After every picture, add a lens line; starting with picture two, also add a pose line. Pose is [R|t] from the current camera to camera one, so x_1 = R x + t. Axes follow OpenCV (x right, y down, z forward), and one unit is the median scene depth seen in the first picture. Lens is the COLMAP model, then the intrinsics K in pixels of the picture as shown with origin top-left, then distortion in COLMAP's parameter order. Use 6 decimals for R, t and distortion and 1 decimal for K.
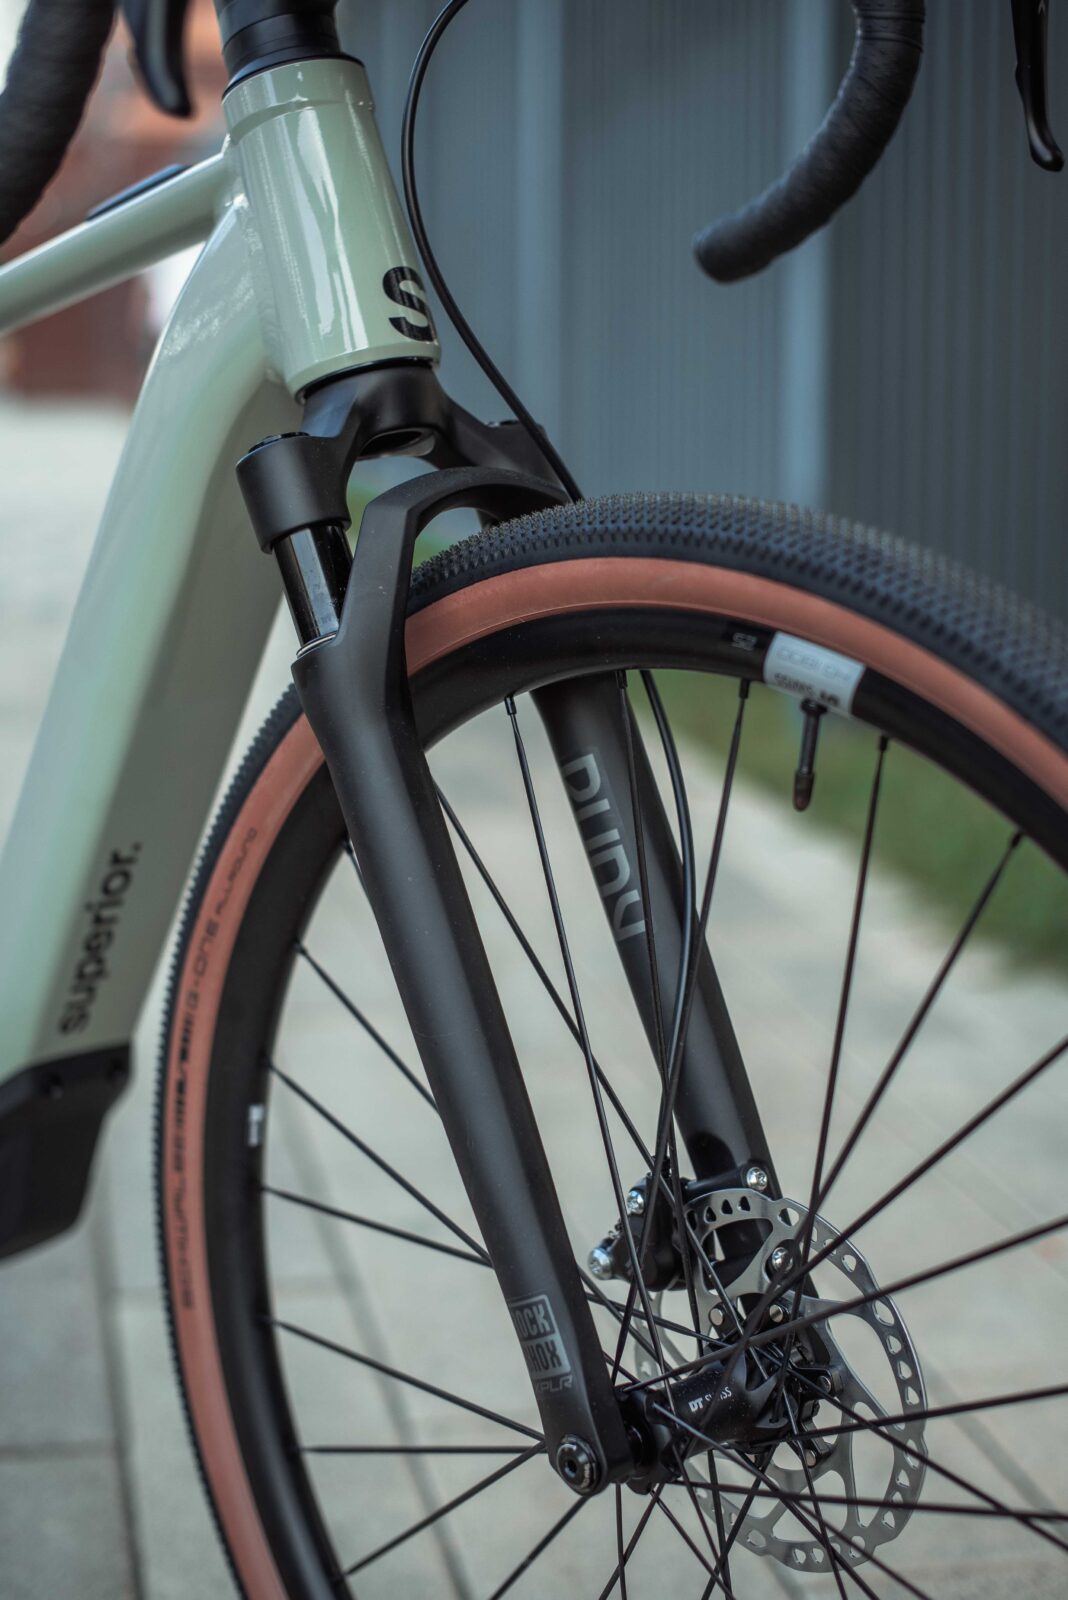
lens RADIAL K [[2320.4, 0, 534.0], [0, 2320.4, 800.0], [0, 0, 1]] dist [-0.036939, -0.139539]
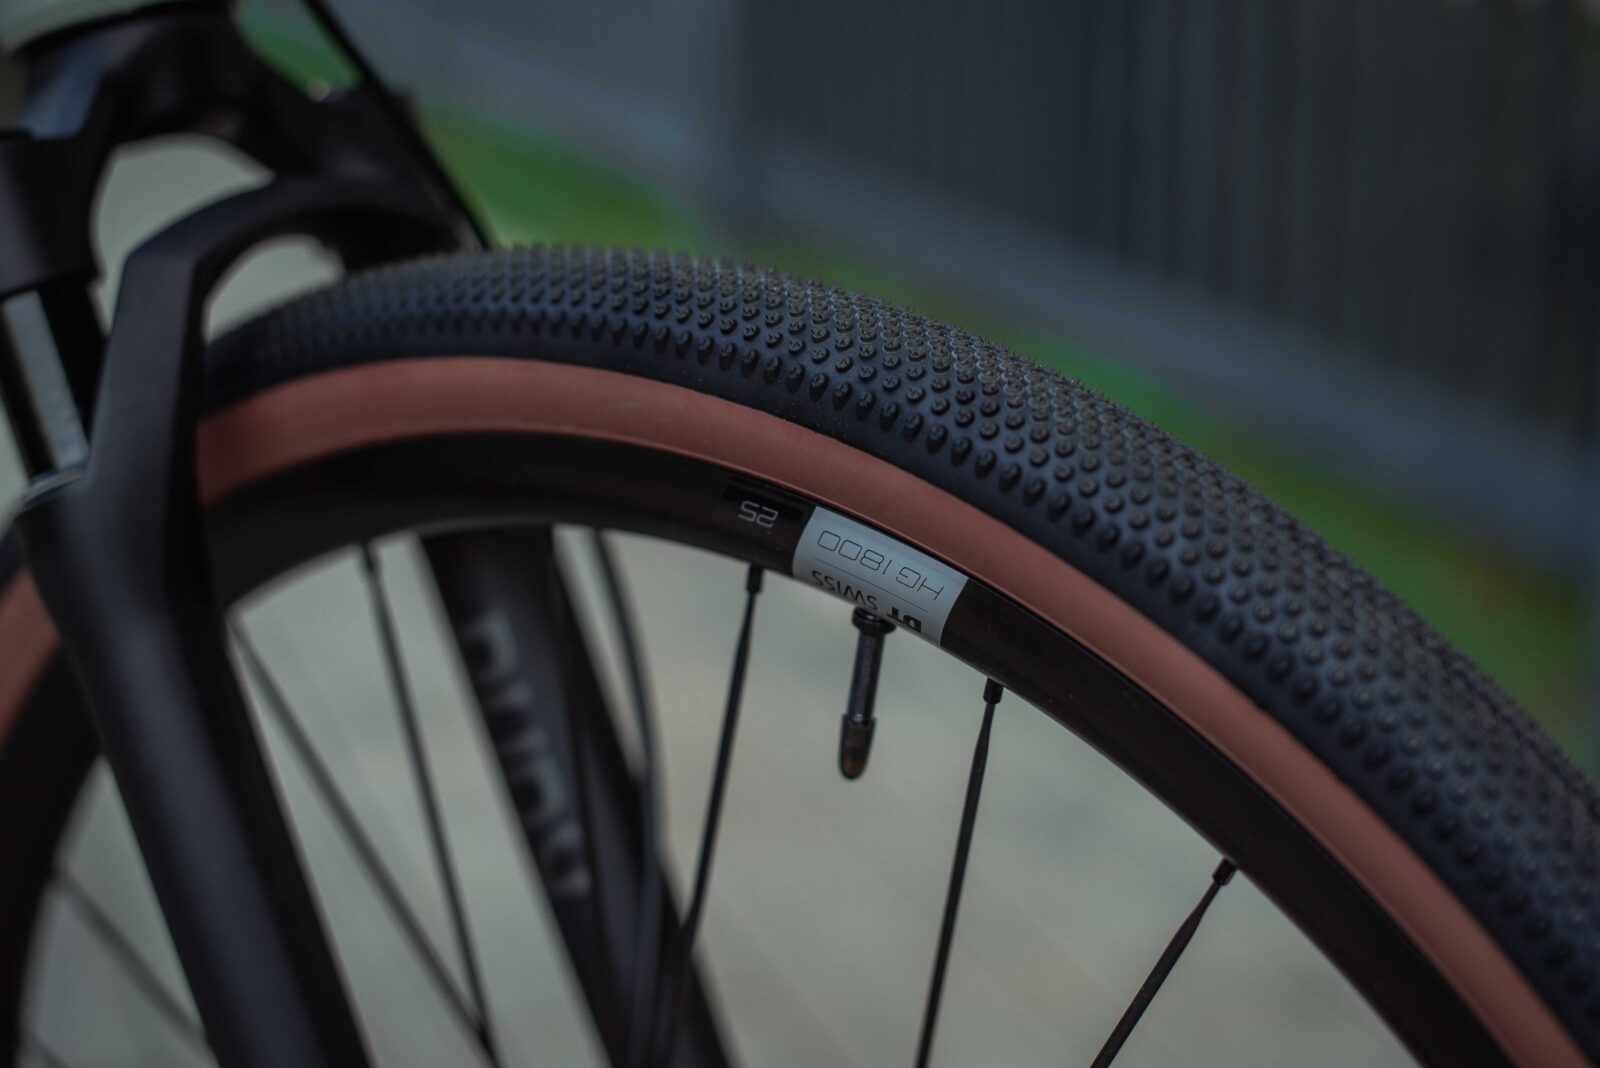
lens RADIAL K [[2320.4, 0, 800.0], [0, 2320.4, 534.0], [0, 0, 1]] dist [-0.036939, -0.139539]
pose [[0.985189, -0.024969, 0.169646, -0.001941], [0.007943, 0.994925, 0.100307, -0.123467], [-0.171290, -0.097474, 0.980387, 0.399359]]
